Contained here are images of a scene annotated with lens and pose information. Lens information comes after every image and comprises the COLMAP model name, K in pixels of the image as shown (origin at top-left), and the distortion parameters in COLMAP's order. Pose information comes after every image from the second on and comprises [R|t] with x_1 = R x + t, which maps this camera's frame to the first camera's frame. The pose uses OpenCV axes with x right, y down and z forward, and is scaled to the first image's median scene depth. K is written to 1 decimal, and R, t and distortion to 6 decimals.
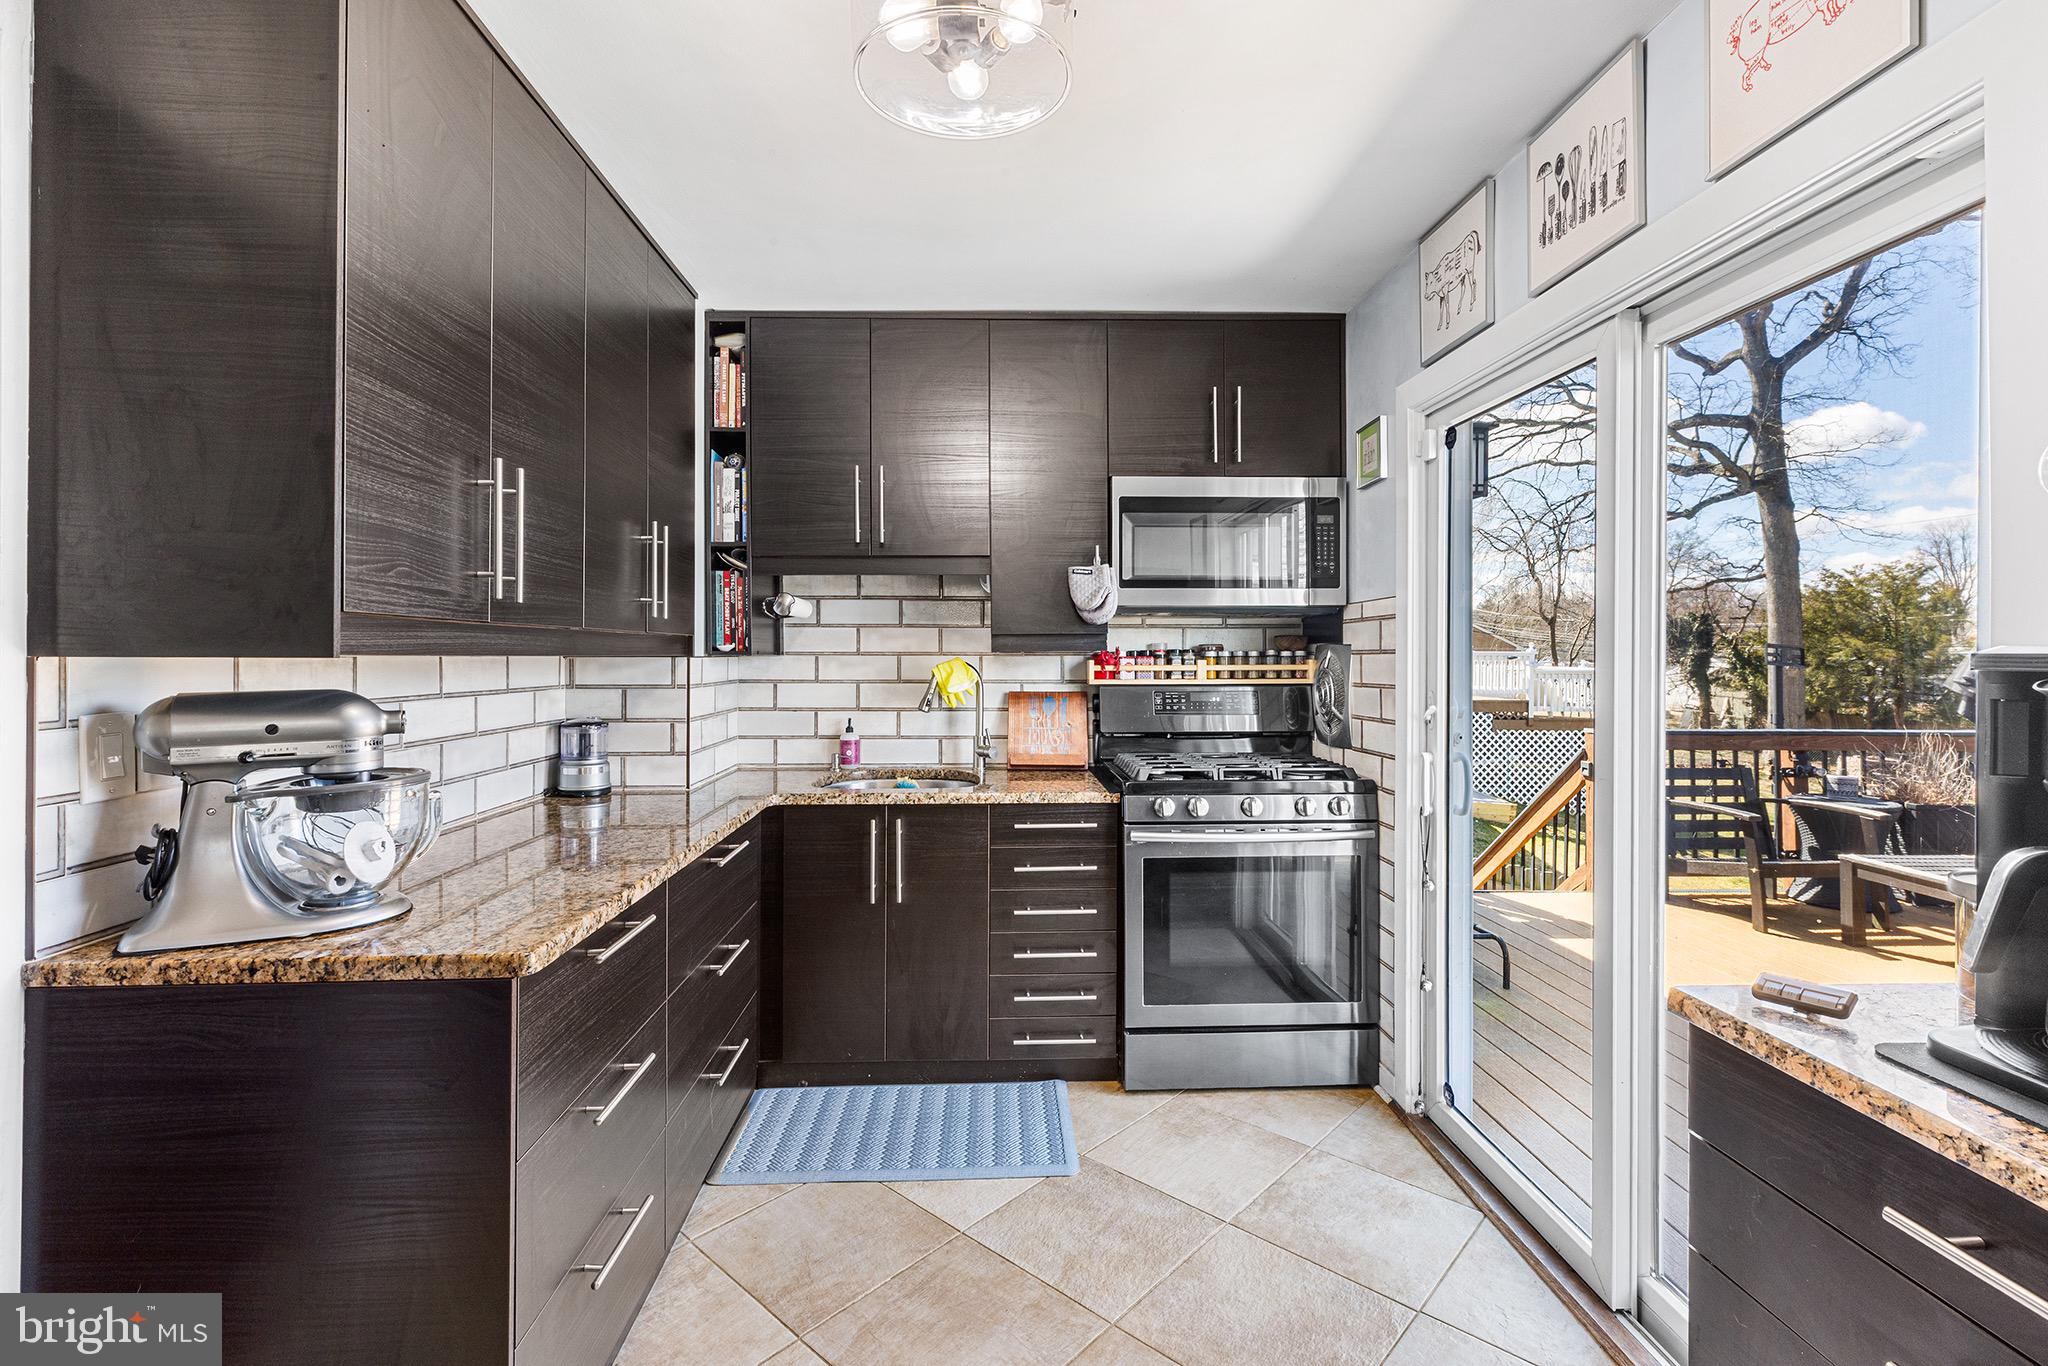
lens RADIAL K [[929.9, 0, 1022.0], [0, 929.9, 645.6], [0, 0, 1]] dist [0.002564, -0.000097]
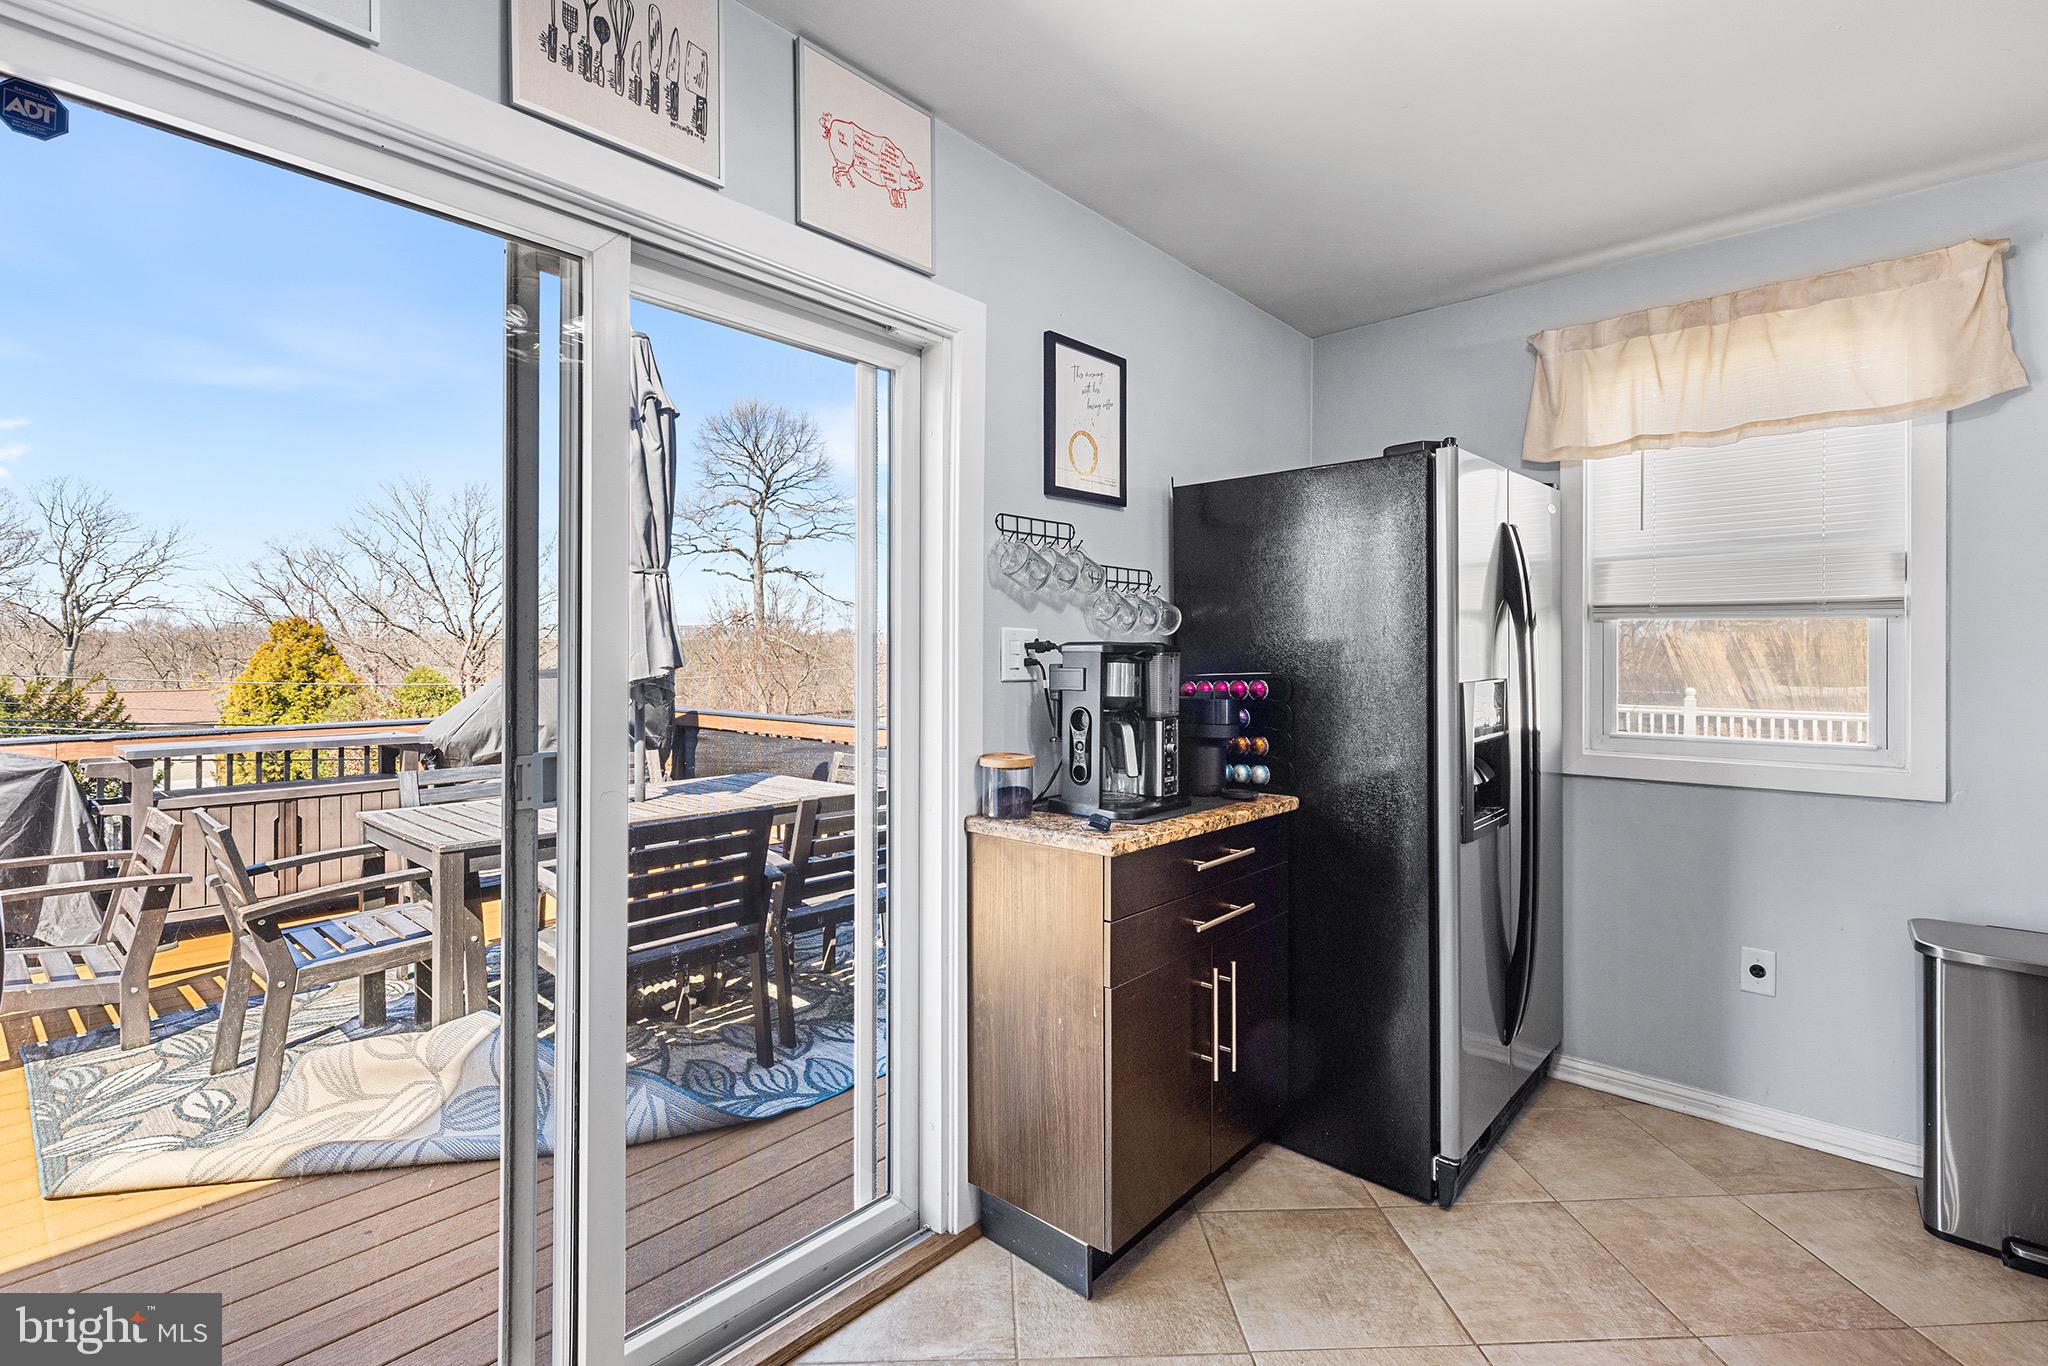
lens RADIAL K [[929.9, 0, 1043.4], [0, 929.9, 651.2], [0, 0, 1]] dist [0.002564, -0.000097]
pose [[-0.726859, -0.001823, 0.686784, -0.017182], [-0.010027, 0.999918, -0.007957, 0.001994], [-0.686713, -0.012670, -0.726818, 0.108819]]
